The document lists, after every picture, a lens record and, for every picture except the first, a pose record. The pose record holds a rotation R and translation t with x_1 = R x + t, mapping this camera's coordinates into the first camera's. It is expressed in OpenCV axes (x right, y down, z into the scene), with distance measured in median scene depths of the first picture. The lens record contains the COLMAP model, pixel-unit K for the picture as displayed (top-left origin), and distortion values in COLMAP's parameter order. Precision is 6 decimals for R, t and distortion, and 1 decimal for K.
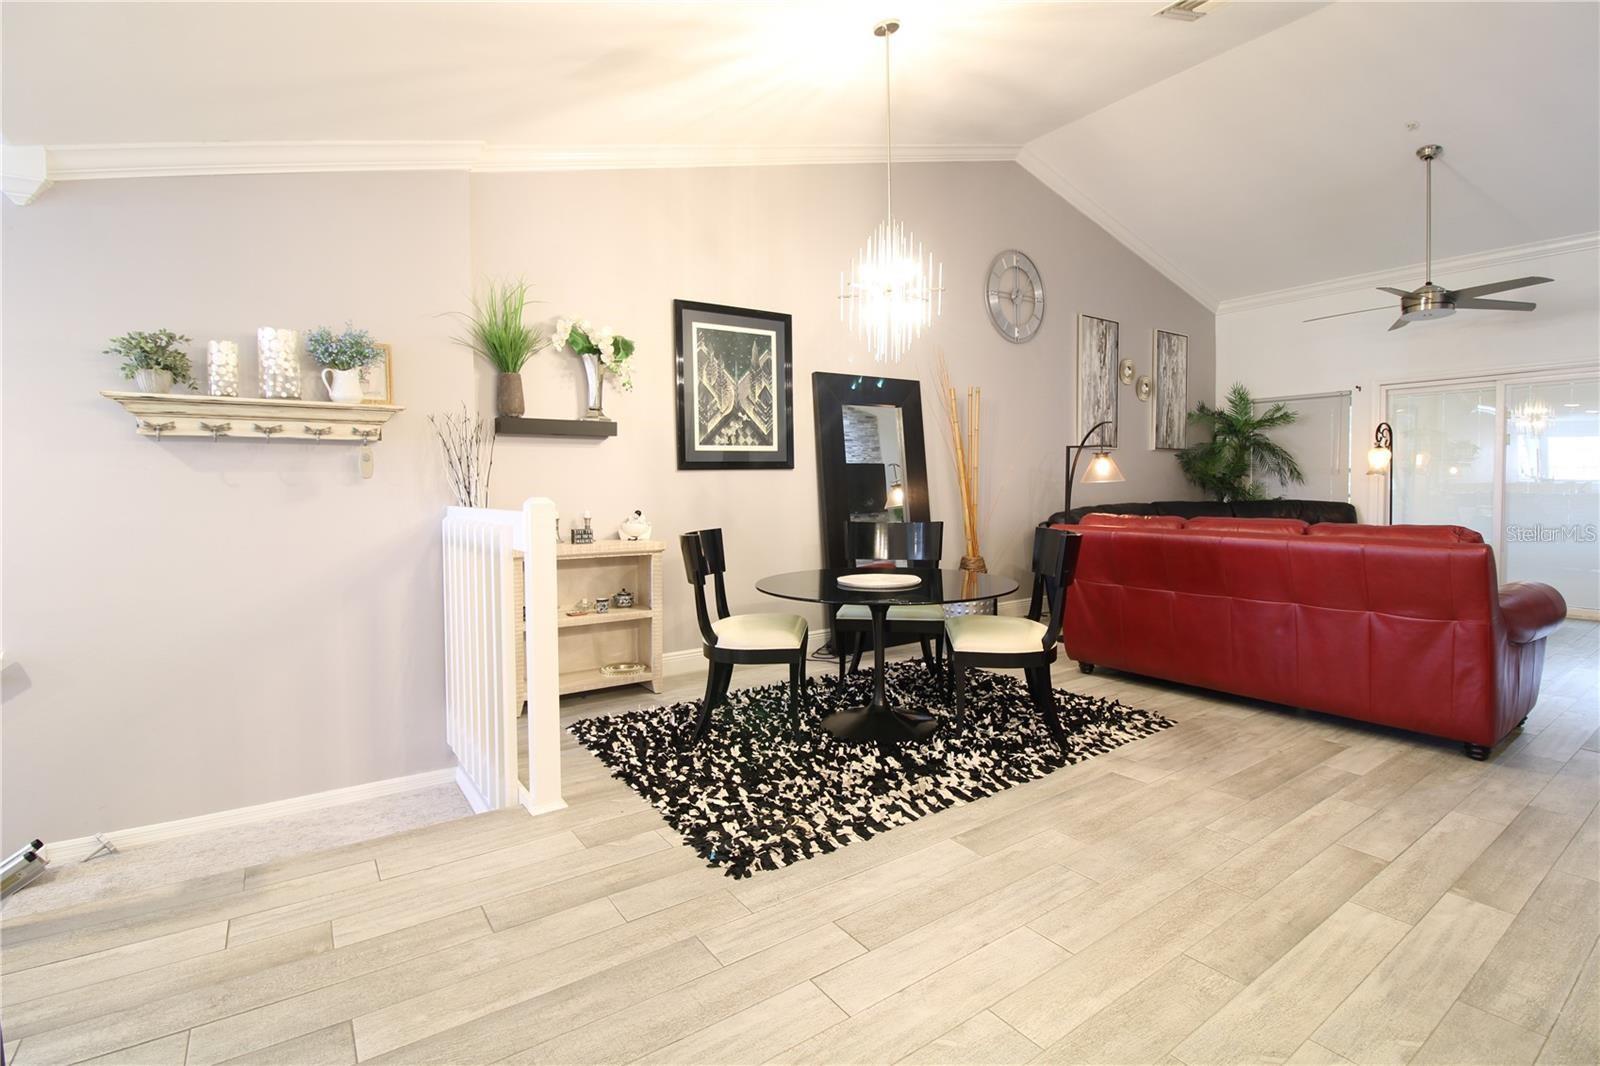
lens RADIAL K [[737.8, 0, 799.8], [0, 737.8, 531.9], [0, 0, 1]] dist [-0.002161, -0.000980]
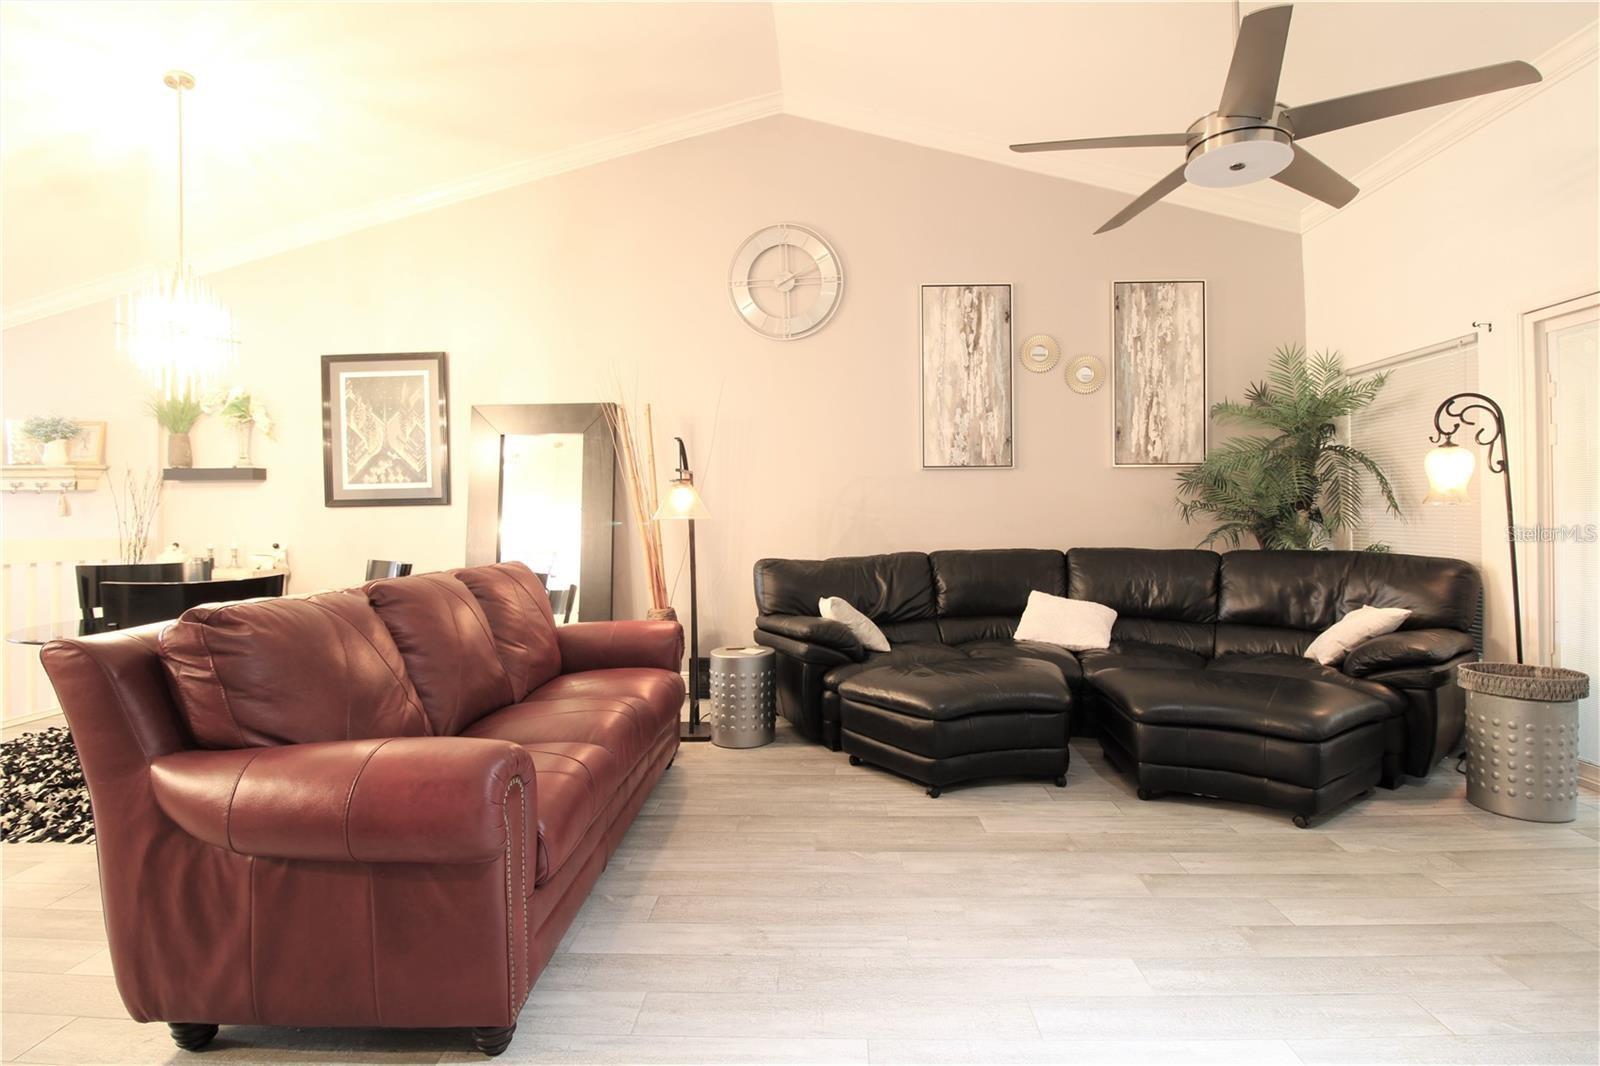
lens RADIAL K [[737.8, 0, 803.0], [0, 737.8, 525.3], [0, 0, 1]] dist [-0.002161, -0.000980]
pose [[0.808926, 0.007858, -0.587858, 1.008187], [-0.036268, 0.998673, -0.036556, -0.041551], [0.586791, 0.050891, 0.808137, 0.507581]]
